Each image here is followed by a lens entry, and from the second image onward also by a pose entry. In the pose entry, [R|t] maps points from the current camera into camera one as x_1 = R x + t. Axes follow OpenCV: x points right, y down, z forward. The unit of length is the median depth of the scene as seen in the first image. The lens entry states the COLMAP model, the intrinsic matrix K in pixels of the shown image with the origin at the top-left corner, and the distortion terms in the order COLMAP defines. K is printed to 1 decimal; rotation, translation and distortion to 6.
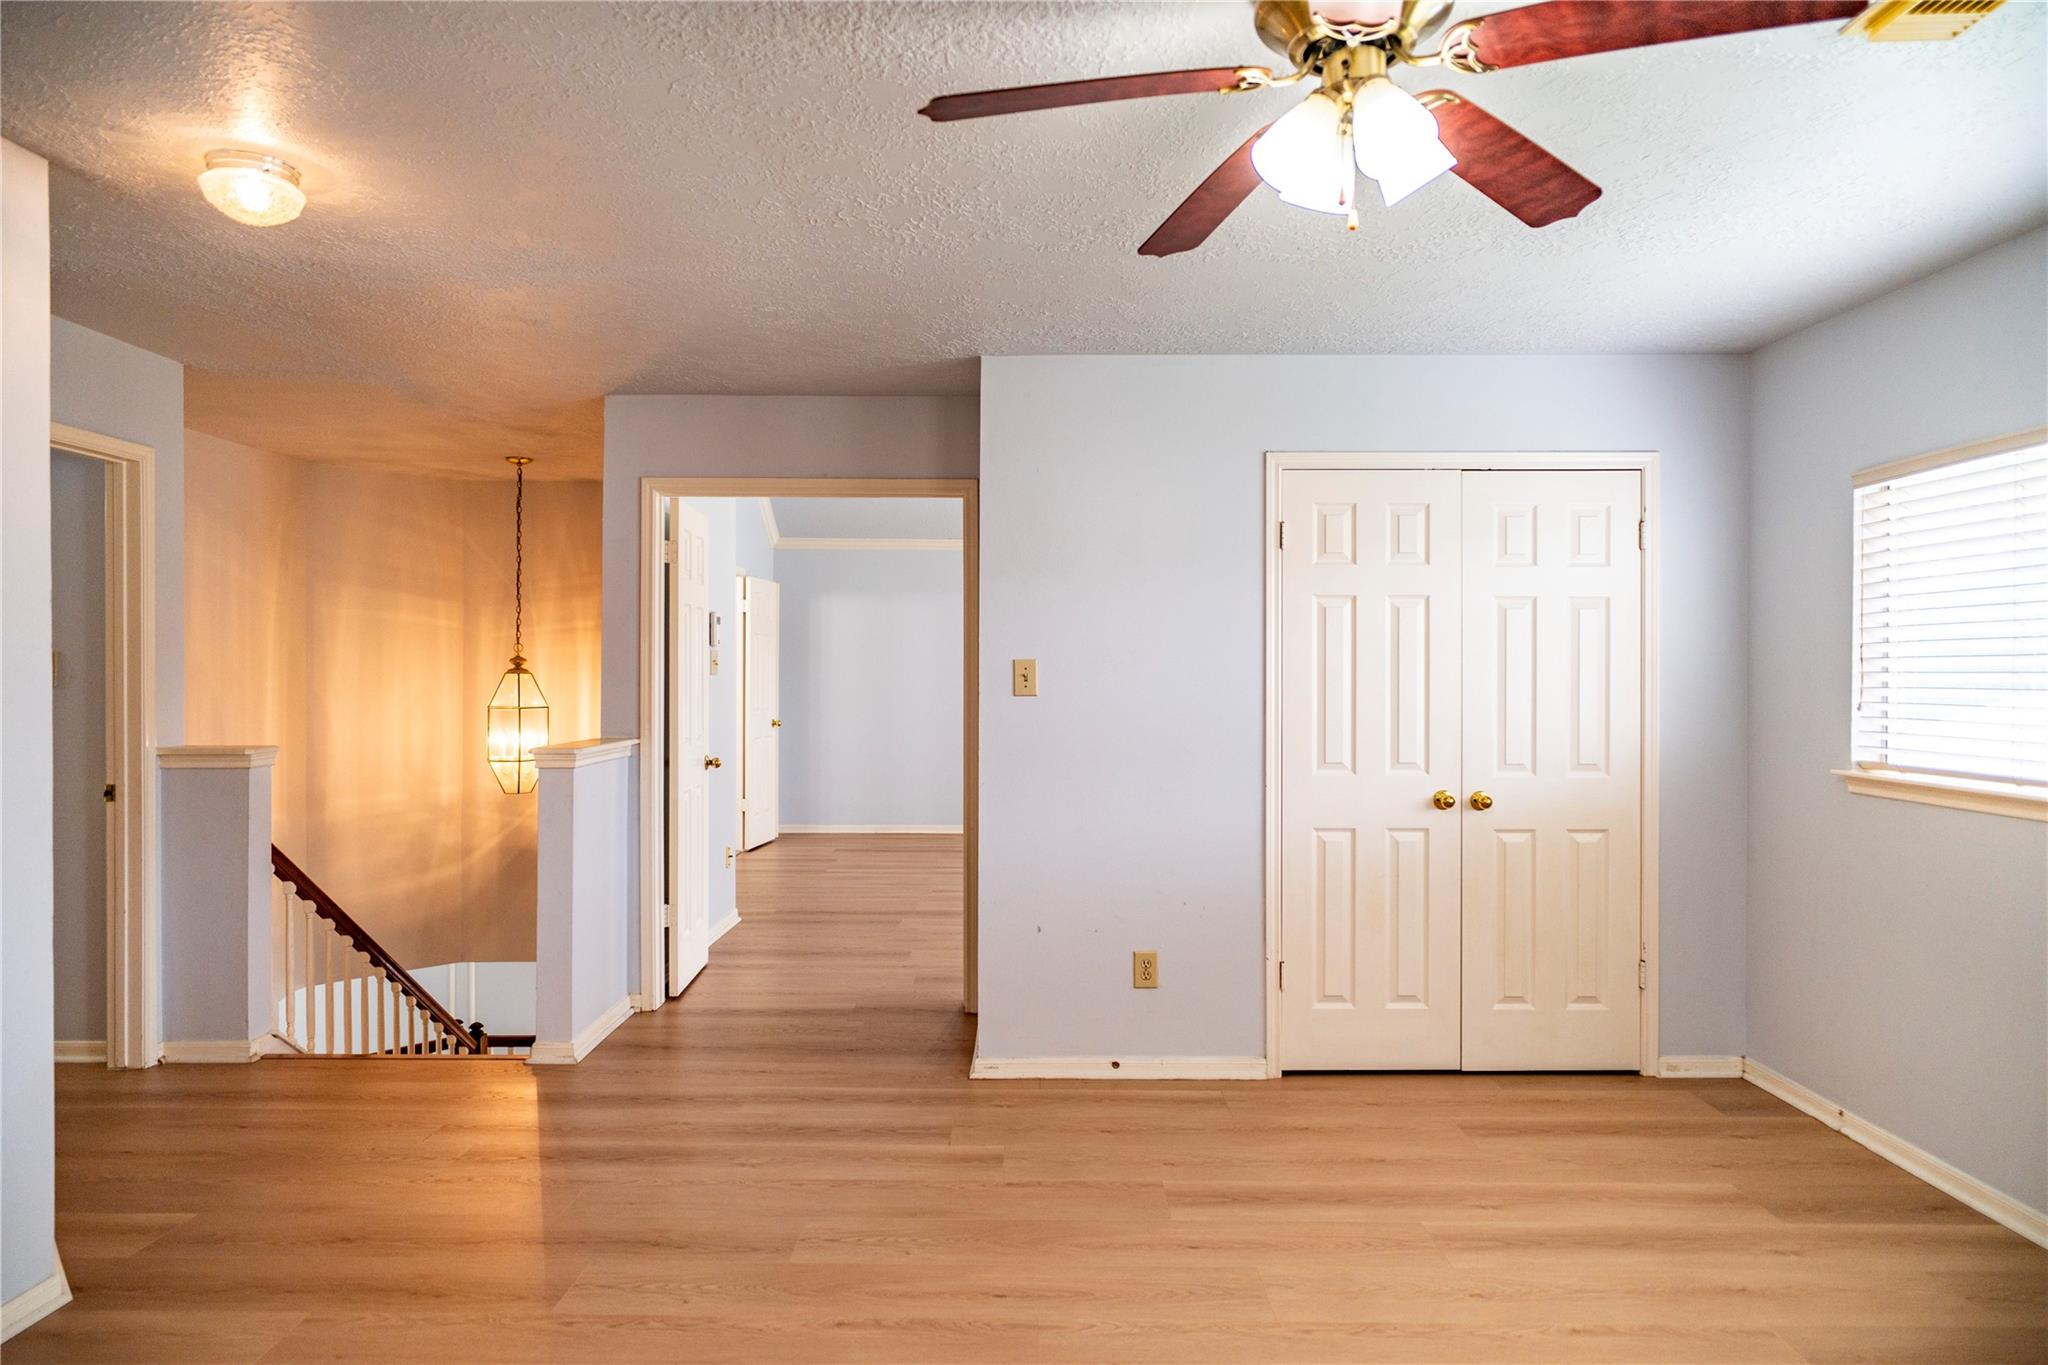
lens RADIAL K [[1226.9, 0, 1020.6], [0, 1226.9, 673.2], [0, 0, 1]] dist [-0.000615, 0.002190]
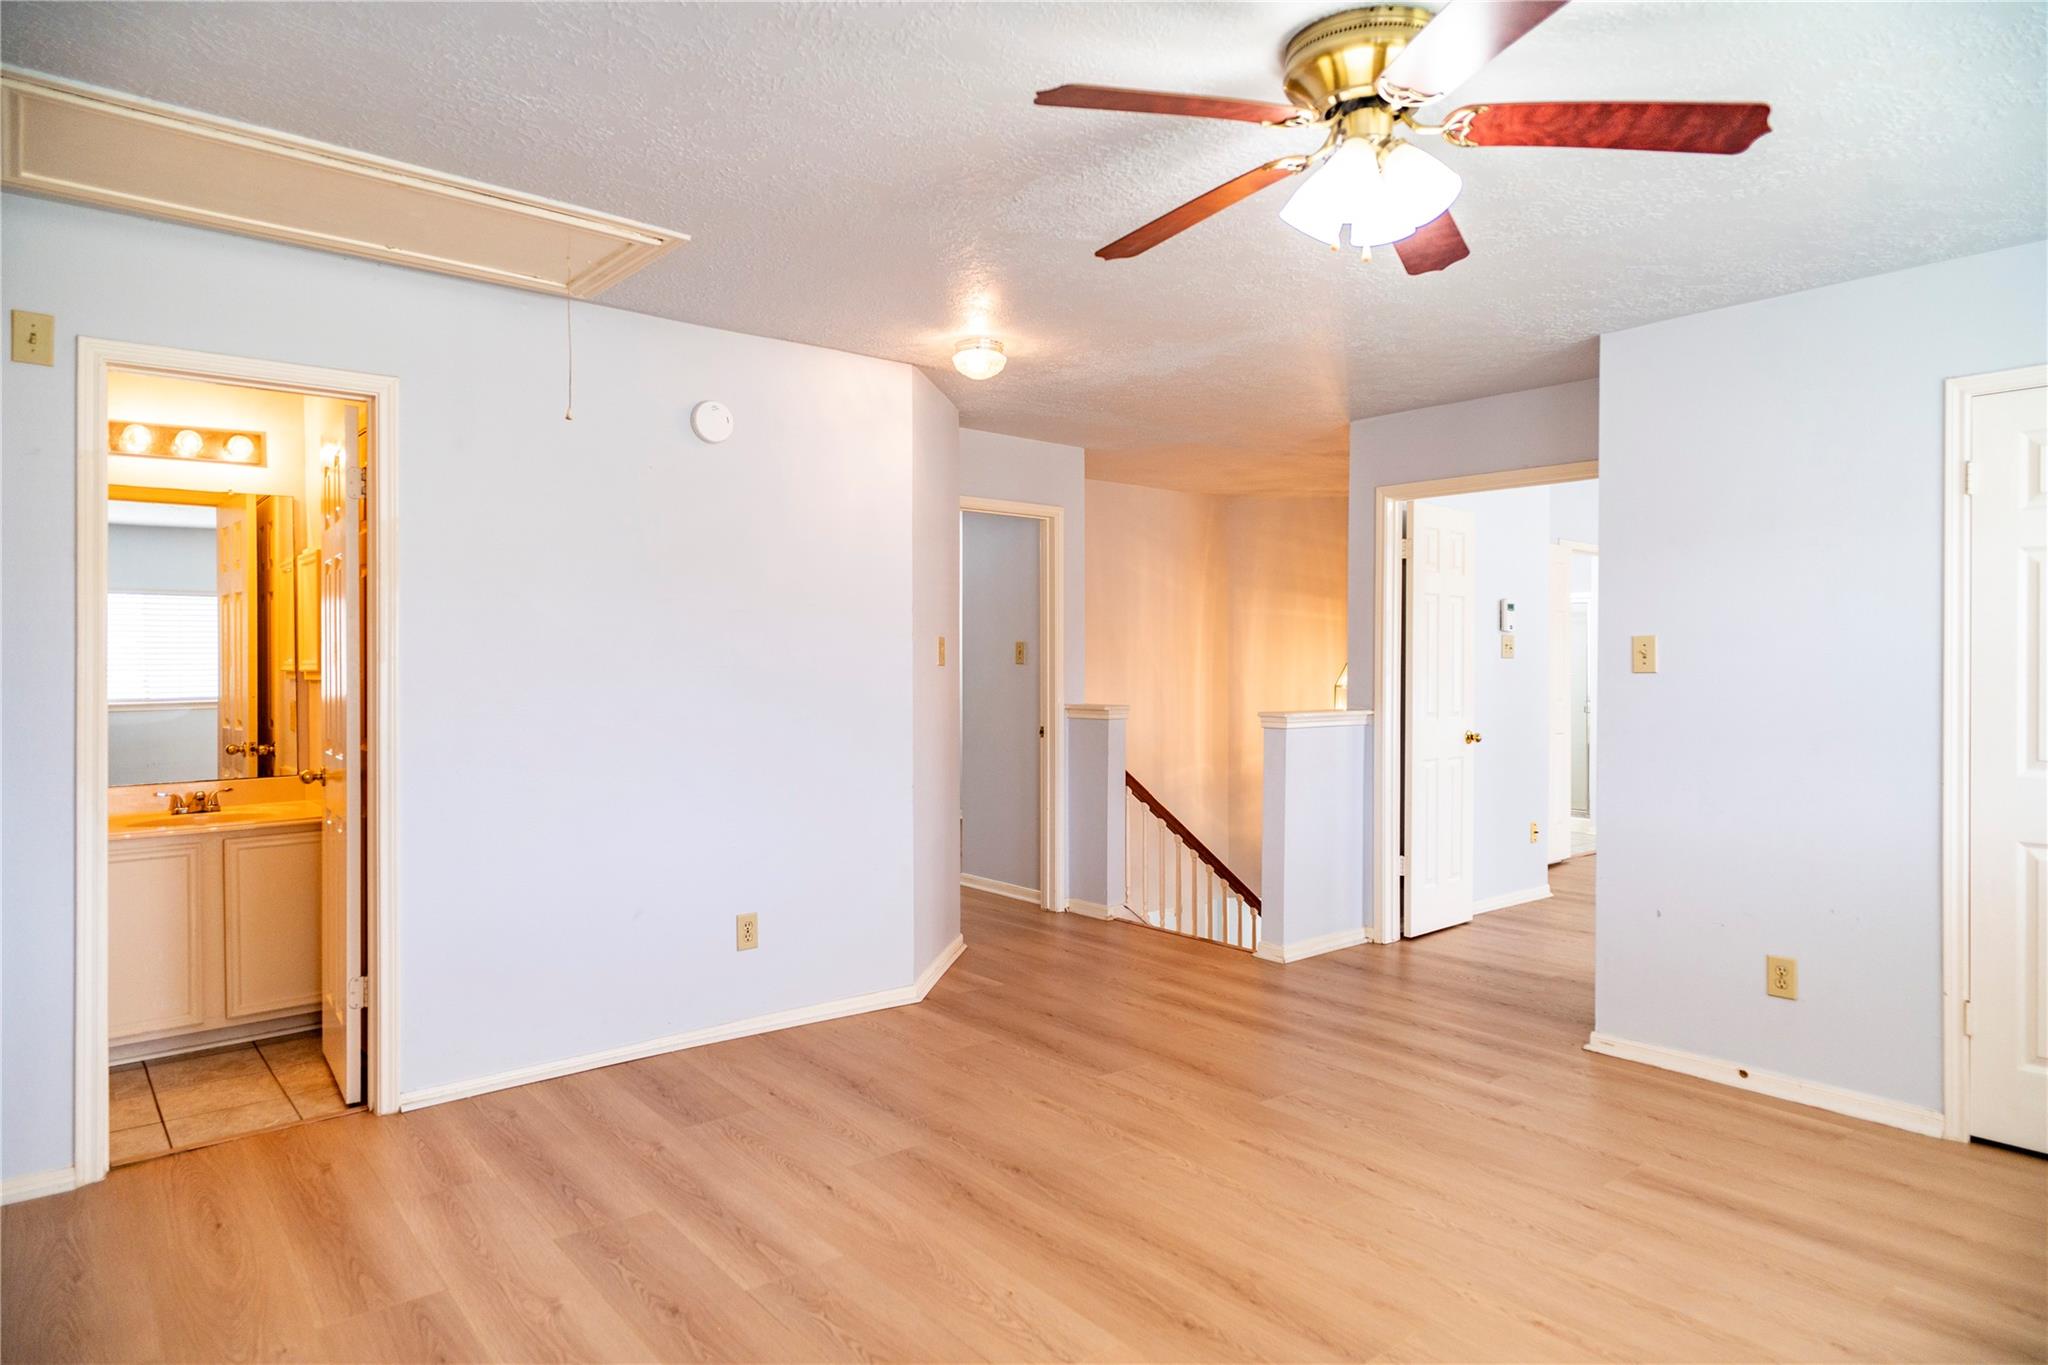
lens RADIAL K [[1226.9, 0, 1004.6], [0, 1226.9, 680.6], [0, 0, 1]] dist [-0.000615, 0.002190]
pose [[0.622626, 0.010692, -0.782446, 0.448531], [-0.003561, 0.999935, 0.010830, 0.015606], [0.782511, -0.003957, 0.622624, -0.008041]]
